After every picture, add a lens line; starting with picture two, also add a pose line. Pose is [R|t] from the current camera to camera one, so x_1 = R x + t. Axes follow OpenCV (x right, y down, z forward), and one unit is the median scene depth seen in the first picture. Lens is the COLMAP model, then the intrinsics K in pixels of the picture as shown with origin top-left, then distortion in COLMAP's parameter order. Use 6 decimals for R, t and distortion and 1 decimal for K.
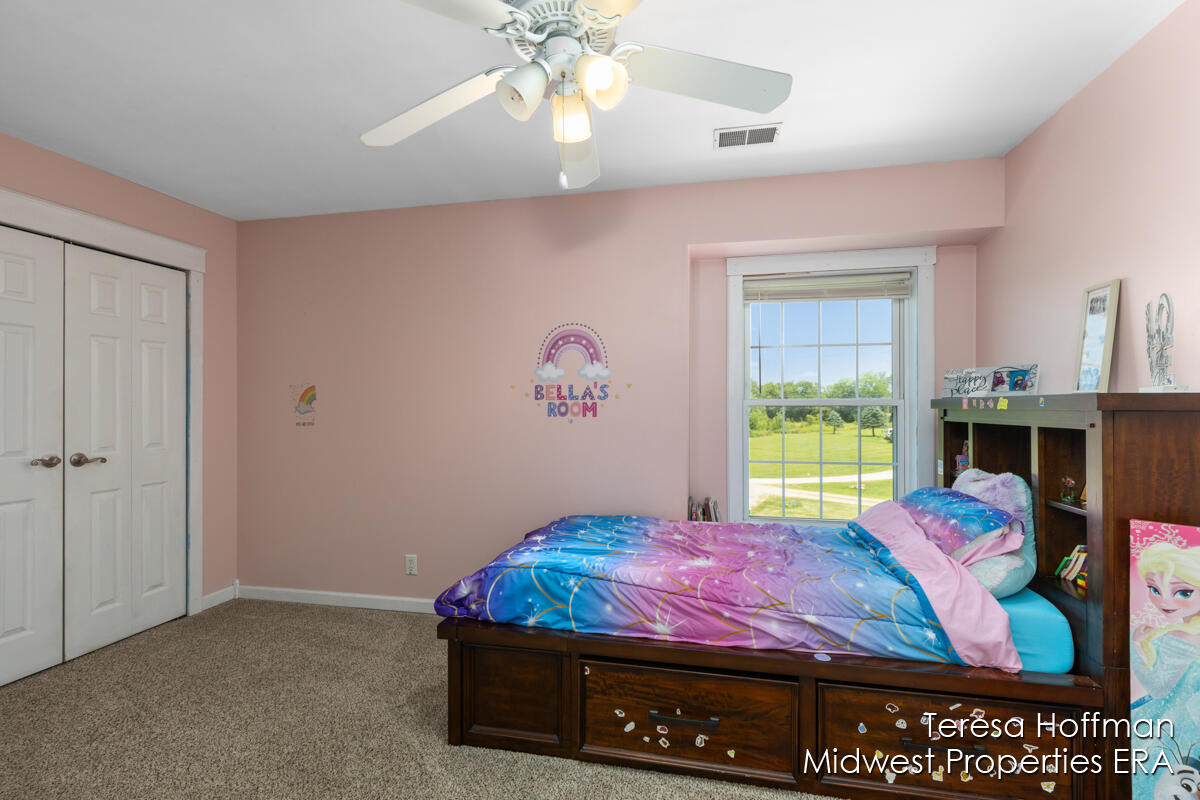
lens RADIAL K [[541.0, 0, 602.7], [0, 541.0, 403.0], [0, 0, 1]] dist [0.002882, -0.000646]
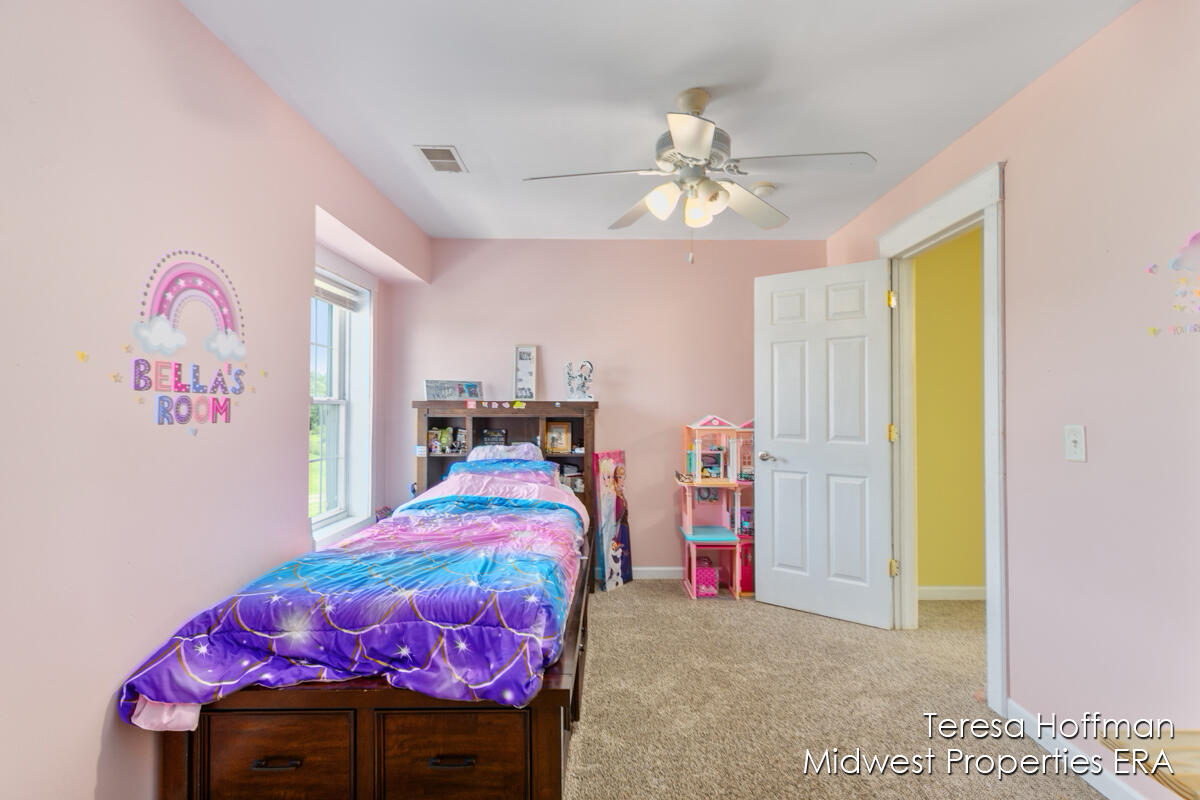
lens RADIAL K [[541.0, 0, 602.4], [0, 541.0, 402.5], [0, 0, 1]] dist [0.002882, -0.000646]
pose [[-0.211920, 0.009079, 0.977245, -0.684515], [-0.009749, 0.999887, -0.011403, 0.006418], [-0.977238, -0.011943, -0.211807, 0.718260]]
